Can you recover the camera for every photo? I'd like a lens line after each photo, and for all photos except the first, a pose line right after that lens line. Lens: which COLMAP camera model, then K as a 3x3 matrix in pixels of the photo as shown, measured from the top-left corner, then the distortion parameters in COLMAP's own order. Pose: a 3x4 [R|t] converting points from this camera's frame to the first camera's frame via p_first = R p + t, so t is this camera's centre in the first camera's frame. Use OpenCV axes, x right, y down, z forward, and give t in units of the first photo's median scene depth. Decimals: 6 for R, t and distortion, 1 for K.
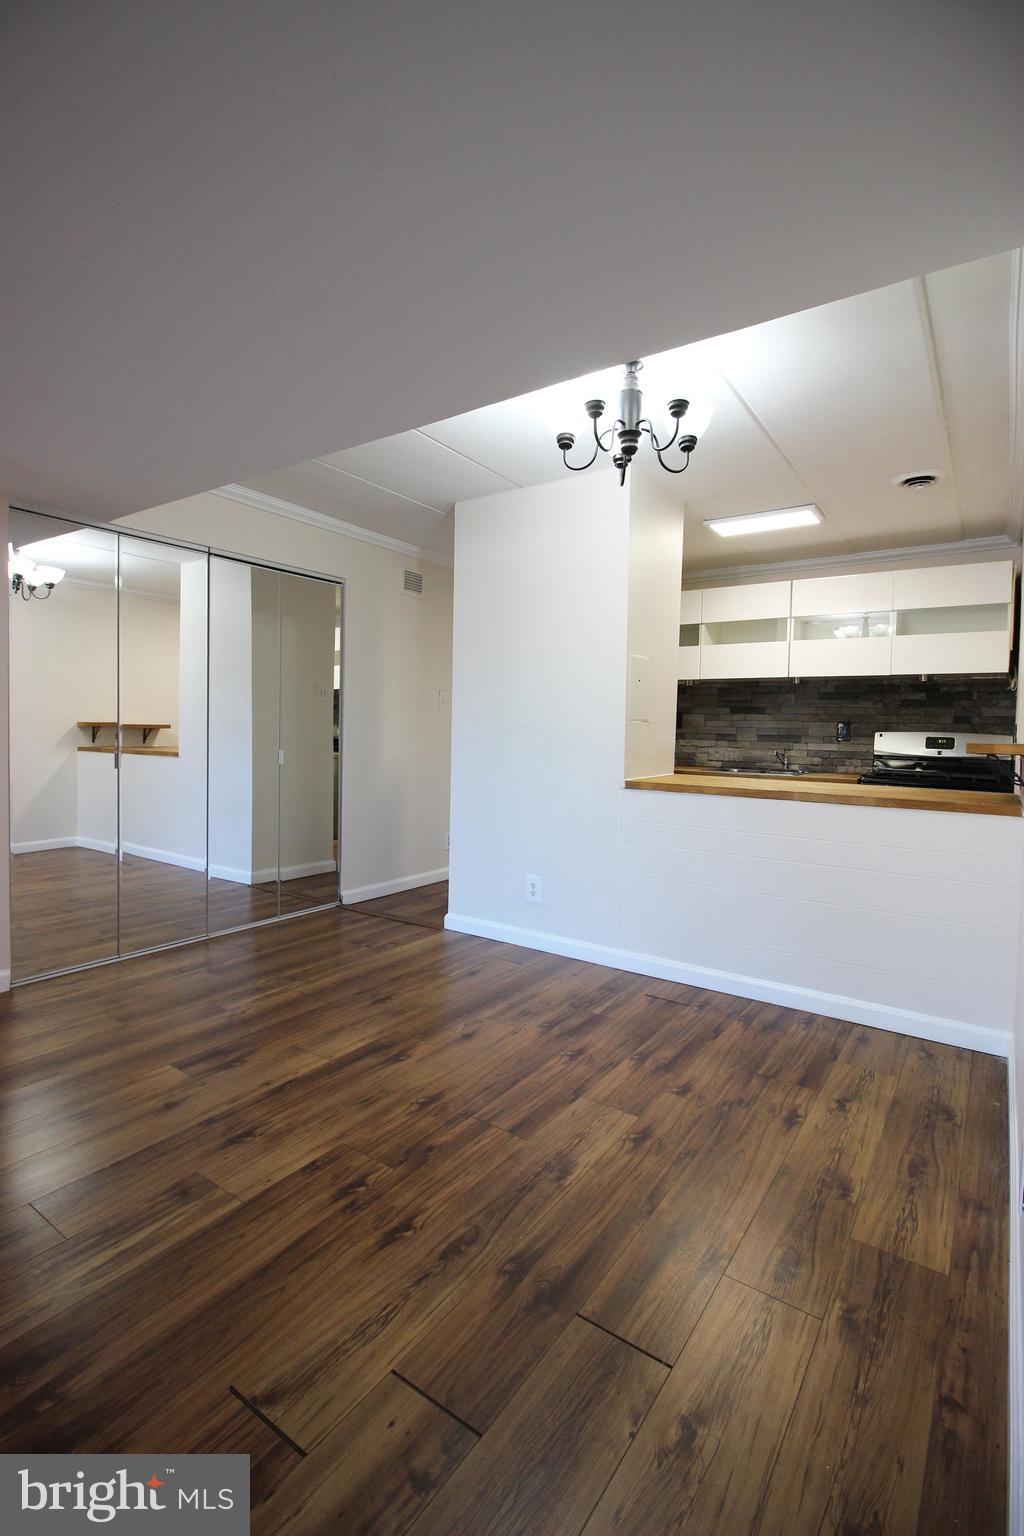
lens RADIAL K [[716.6, 0, 495.1], [0, 716.6, 732.0], [0, 0, 1]] dist [0.001353, -0.009541]
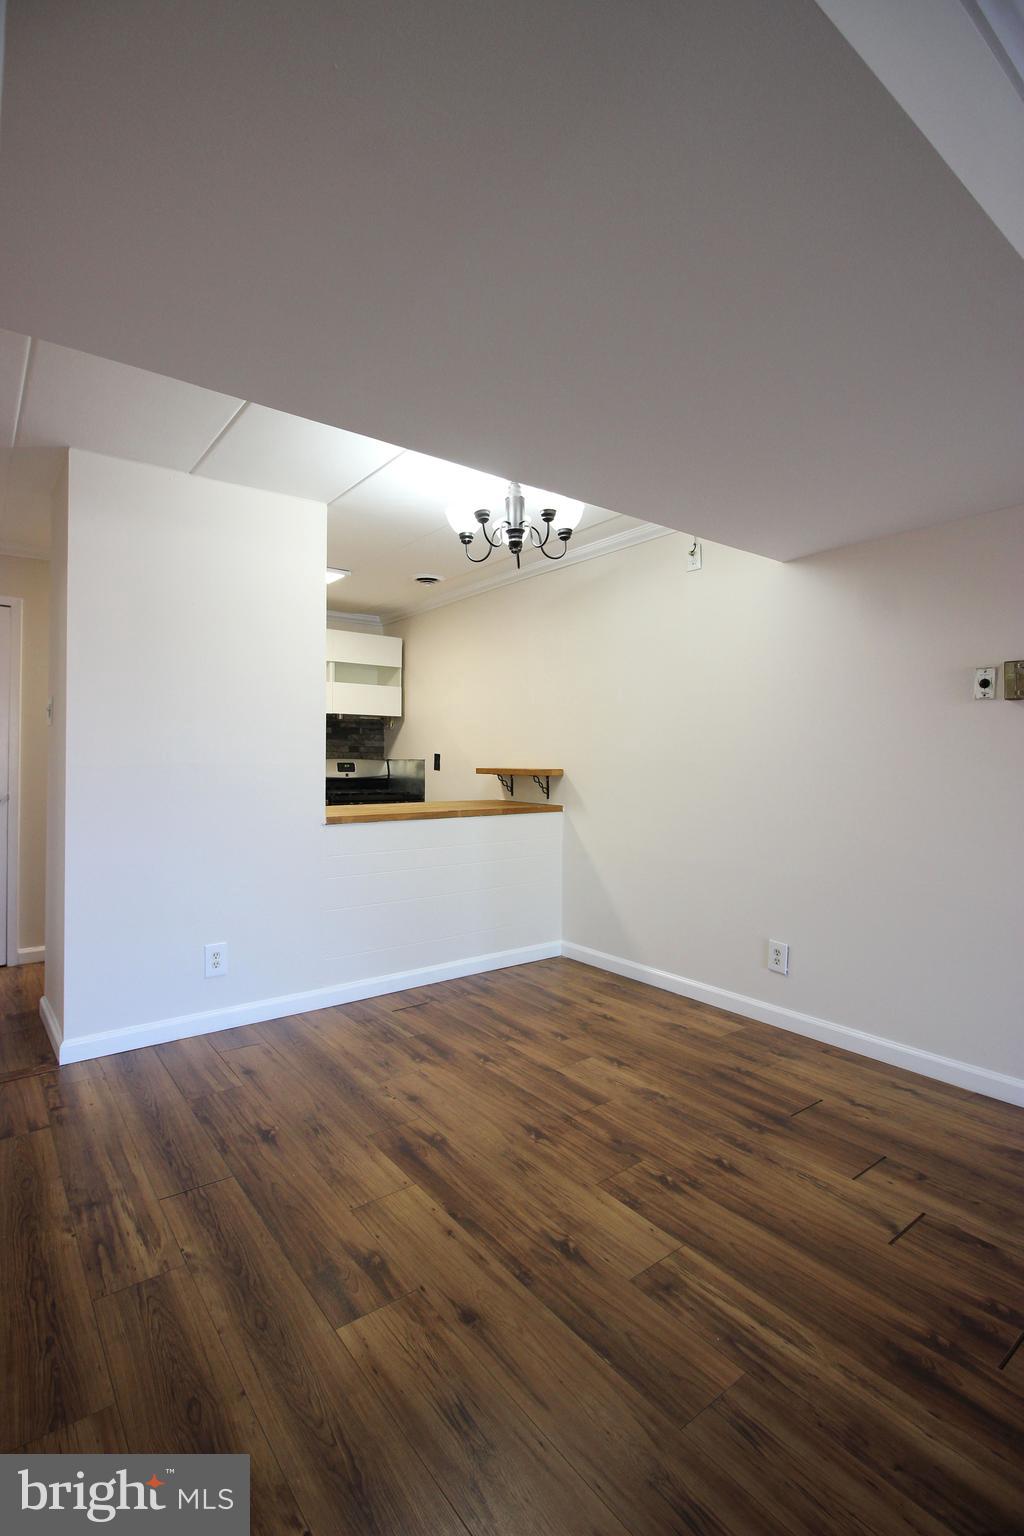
lens RADIAL K [[716.6, 0, 504.9], [0, 716.6, 734.4], [0, 0, 1]] dist [0.001353, -0.009541]
pose [[0.291574, 0.011051, 0.956484, -0.964615], [0.006483, 0.999887, -0.013528, -0.044941], [-0.956526, 0.010145, 0.291470, 0.637413]]
